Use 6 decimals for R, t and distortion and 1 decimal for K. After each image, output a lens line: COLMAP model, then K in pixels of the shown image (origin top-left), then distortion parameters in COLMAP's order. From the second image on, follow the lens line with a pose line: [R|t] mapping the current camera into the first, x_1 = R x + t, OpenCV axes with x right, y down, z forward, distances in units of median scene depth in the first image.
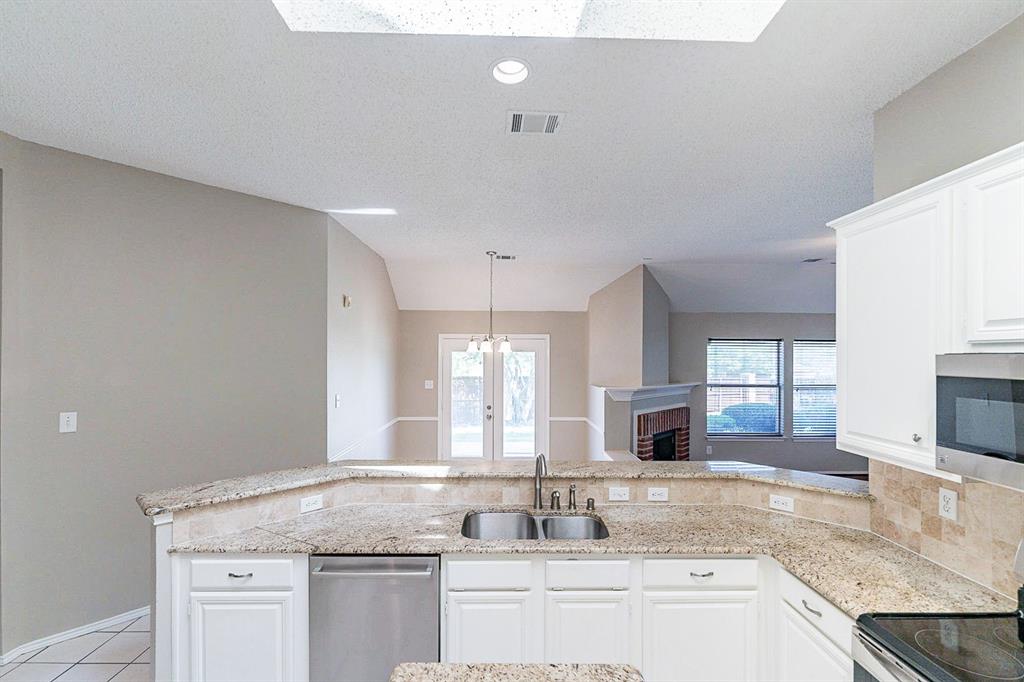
lens RADIAL K [[464.8, 0, 507.1], [0, 464.8, 345.3], [0, 0, 1]] dist [-0.001096, -0.000344]
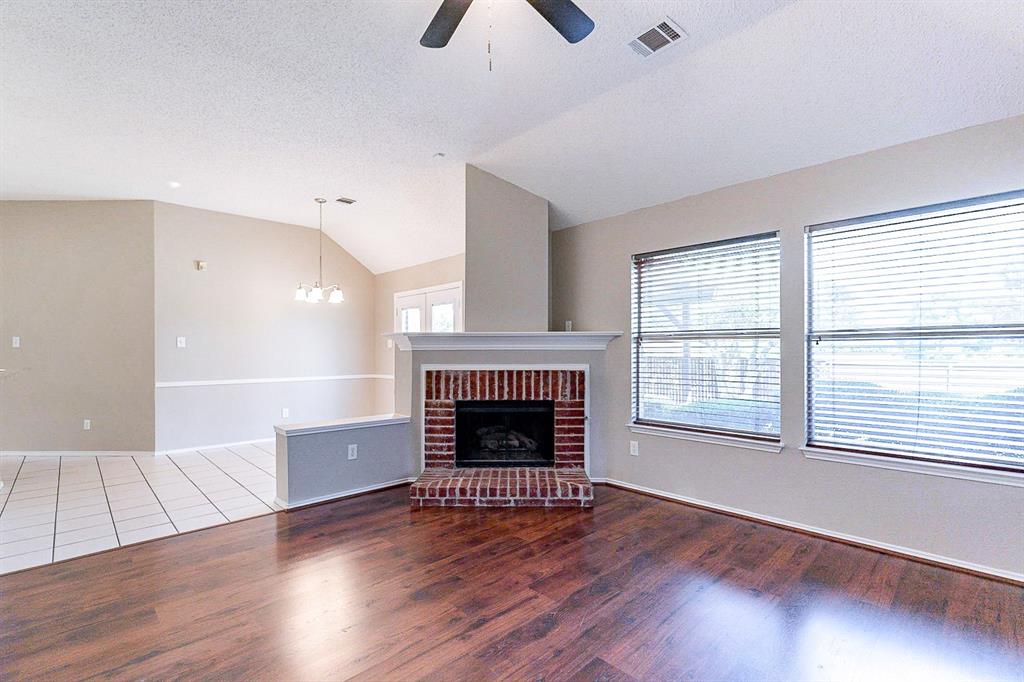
lens RADIAL K [[464.8, 0, 507.1], [0, 464.8, 345.3], [0, 0, 1]] dist [-0.001096, -0.000344]
pose [[0.672982, -0.019575, -0.739400, 0.904006], [0.024041, 0.999700, -0.004585, 0.117042], [0.739268, -0.014690, 0.673251, 0.602270]]
